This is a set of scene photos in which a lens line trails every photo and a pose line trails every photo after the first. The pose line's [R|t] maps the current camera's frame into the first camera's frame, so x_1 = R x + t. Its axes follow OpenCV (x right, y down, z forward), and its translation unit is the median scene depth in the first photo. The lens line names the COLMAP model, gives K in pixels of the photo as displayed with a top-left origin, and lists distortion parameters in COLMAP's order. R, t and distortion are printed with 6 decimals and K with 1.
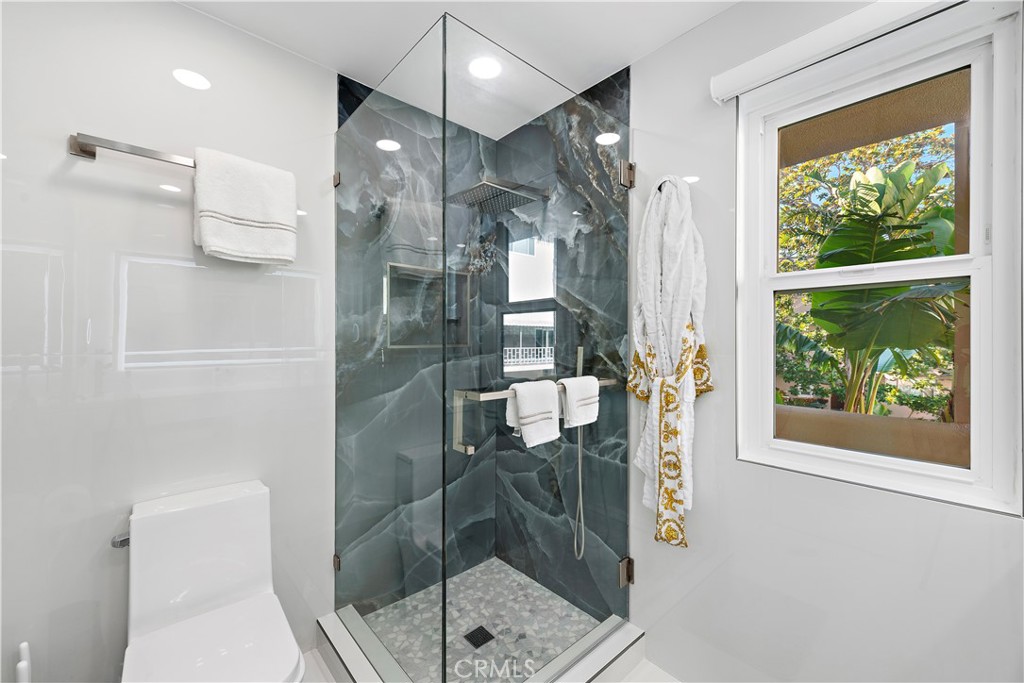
lens RADIAL K [[410.9, 0, 506.1], [0, 410.9, 343.4], [0, 0, 1]] dist [0.002917, -0.000026]
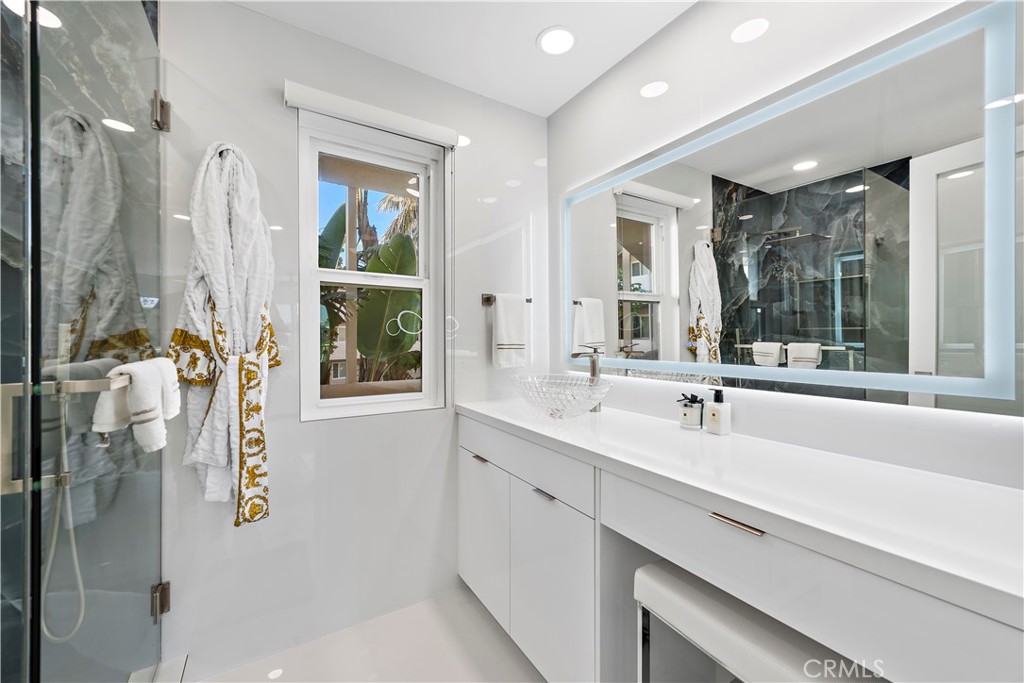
lens RADIAL K [[404.5, 0, 519.4], [0, 404.5, 345.6], [0, 0, 1]] dist [0.002299, -0.000264]
pose [[0.153765, -0.018034, 0.987943, -0.463647], [0.006832, 0.999829, 0.017187, 0.049245], [-0.988084, 0.004107, 0.153862, 0.208639]]
